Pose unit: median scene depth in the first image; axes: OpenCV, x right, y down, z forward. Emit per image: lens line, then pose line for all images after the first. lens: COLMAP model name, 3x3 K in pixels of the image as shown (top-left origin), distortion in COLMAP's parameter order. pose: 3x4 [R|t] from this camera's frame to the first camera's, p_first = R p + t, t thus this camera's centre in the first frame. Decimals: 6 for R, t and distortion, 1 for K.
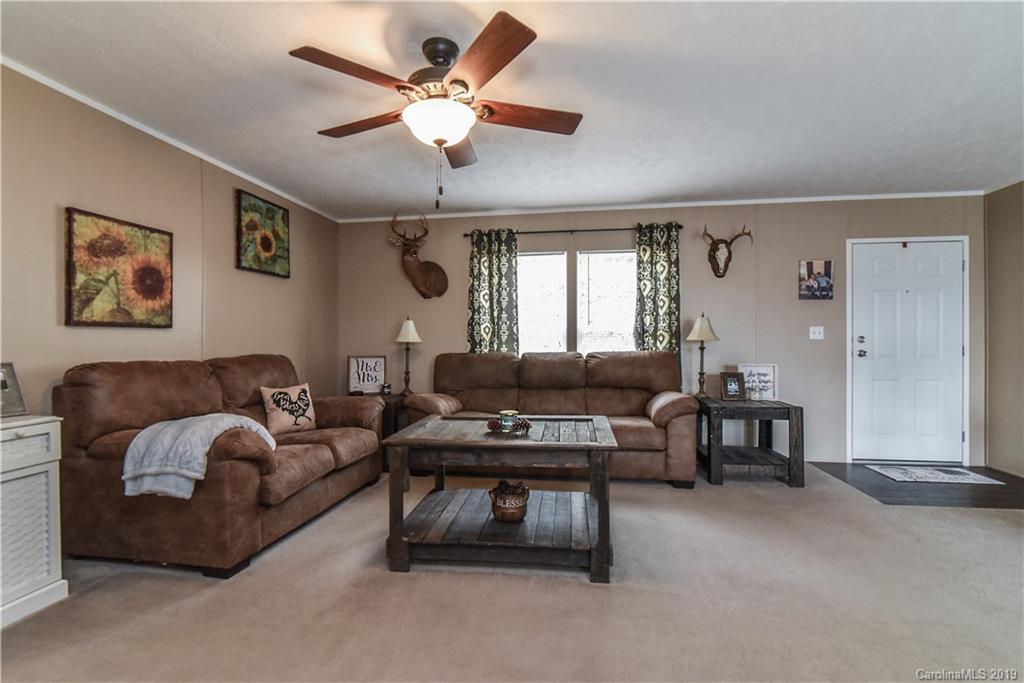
lens RADIAL K [[469.7, 0, 512.0], [0, 469.7, 341.5], [0, 0, 1]] dist [-0.025369, -0.000850]
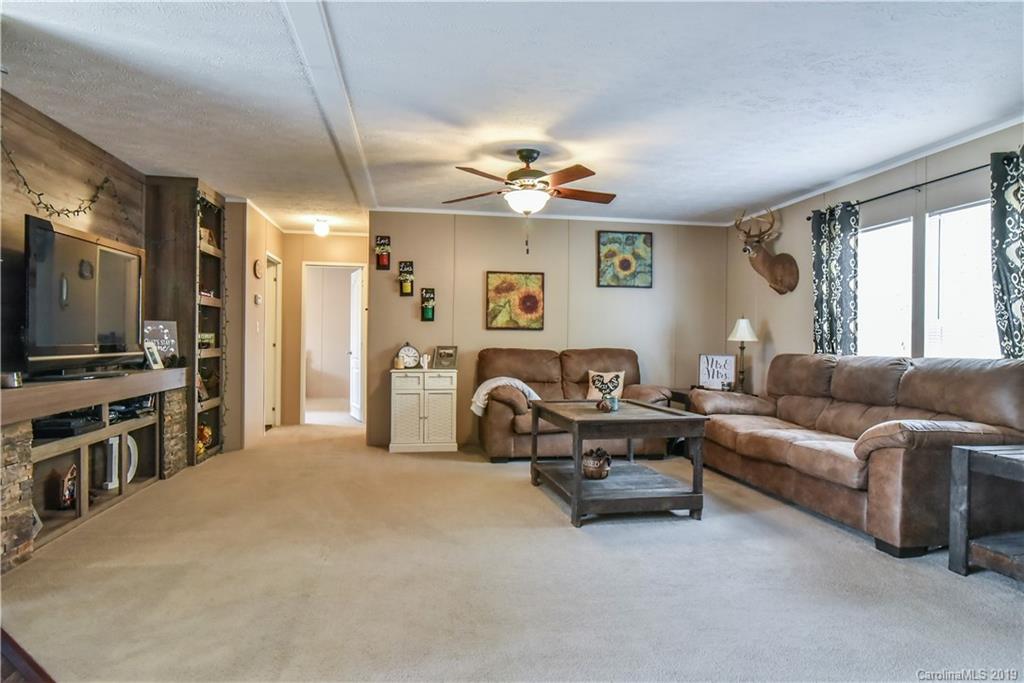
lens RADIAL K [[574.3, 0, 512.0], [0, 574.3, 341.5], [0, 0, 1]] dist [-0.000908, 0.000017]
pose [[0.320464, 0.011649, -0.947189, 0.983533], [-0.012078, 0.999893, 0.008211, -0.002559], [0.947184, 0.008808, 0.320570, 0.193511]]
